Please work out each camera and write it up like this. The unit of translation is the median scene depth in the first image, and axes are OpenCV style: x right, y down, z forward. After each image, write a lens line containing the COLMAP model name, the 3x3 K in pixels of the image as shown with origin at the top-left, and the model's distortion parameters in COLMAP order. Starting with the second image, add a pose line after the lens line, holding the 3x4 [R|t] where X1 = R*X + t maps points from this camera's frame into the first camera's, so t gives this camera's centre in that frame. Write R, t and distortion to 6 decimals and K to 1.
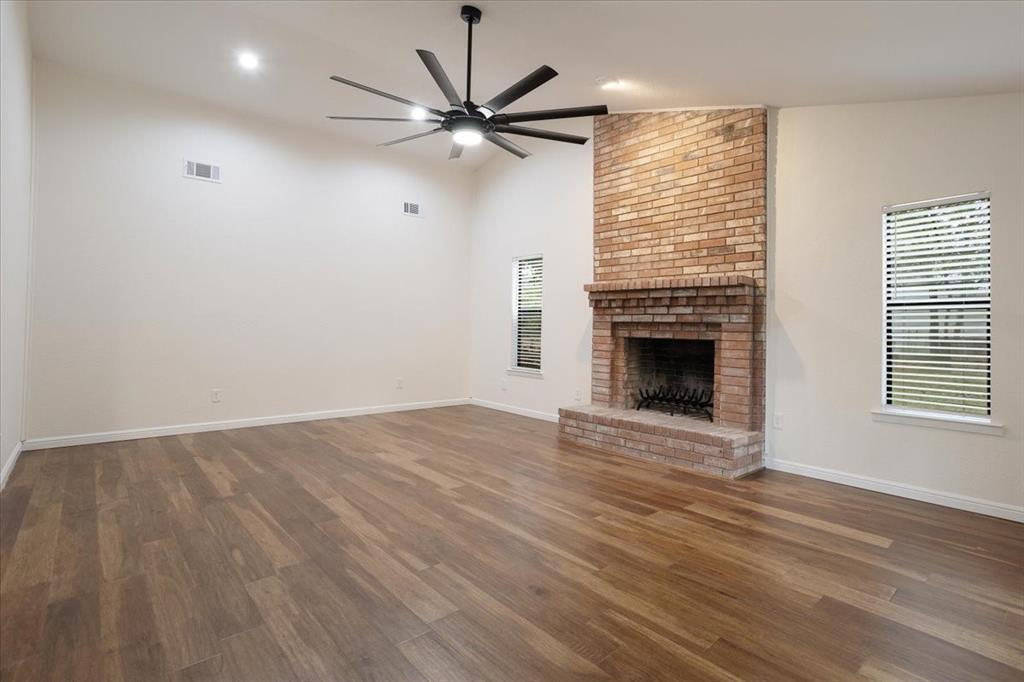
lens RADIAL K [[493.4, 0, 513.8], [0, 493.4, 314.7], [0, 0, 1]] dist [-0.047204, 0.017722]
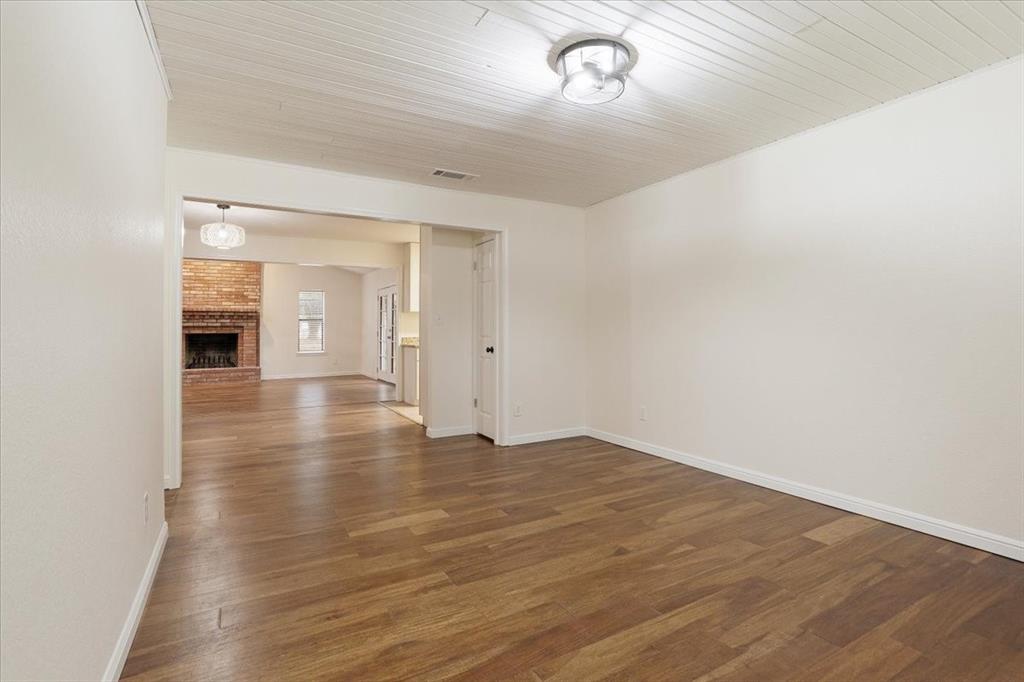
lens RADIAL K [[493.4, 0, 510.3], [0, 493.4, 311.9], [0, 0, 1]] dist [-0.047204, 0.017722]
pose [[0.193393, 0.010231, 0.981068, -1.647177], [-0.012488, 0.999890, -0.007965, -0.049490], [-0.981042, -0.010711, 0.193499, -0.772259]]
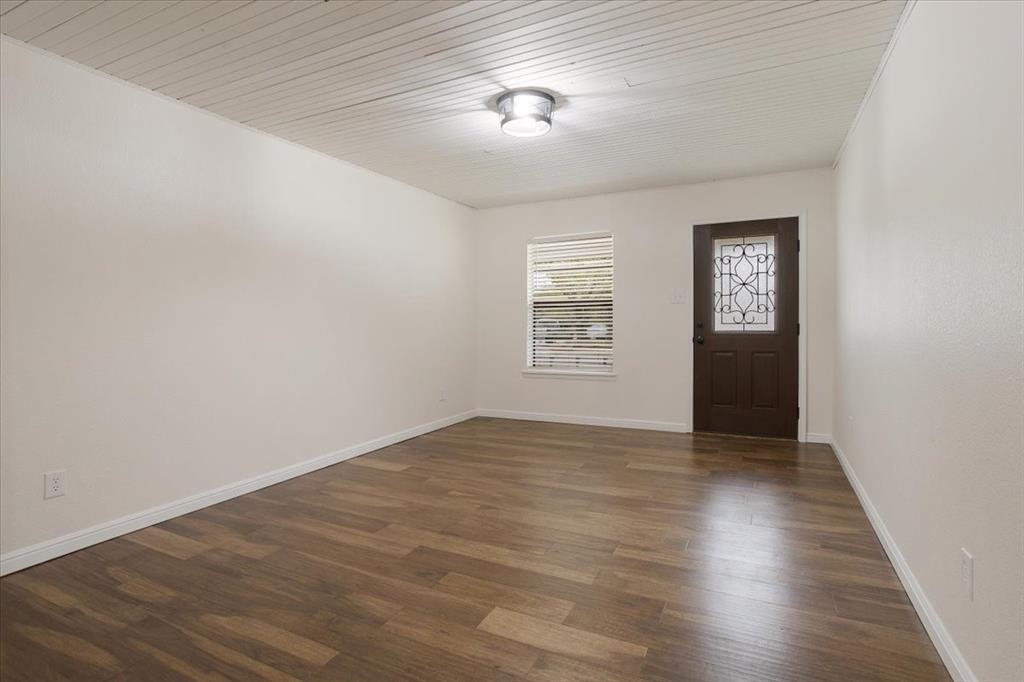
lens RADIAL K [[493.4, 0, 524.7], [0, 493.4, 331.6], [0, 0, 1]] dist [-0.047204, 0.017722]
pose [[-0.917641, -0.005242, -0.397377, -0.888453], [-0.001750, 0.999957, -0.009148, -0.016262], [0.397407, -0.007699, -0.917610, -0.183426]]
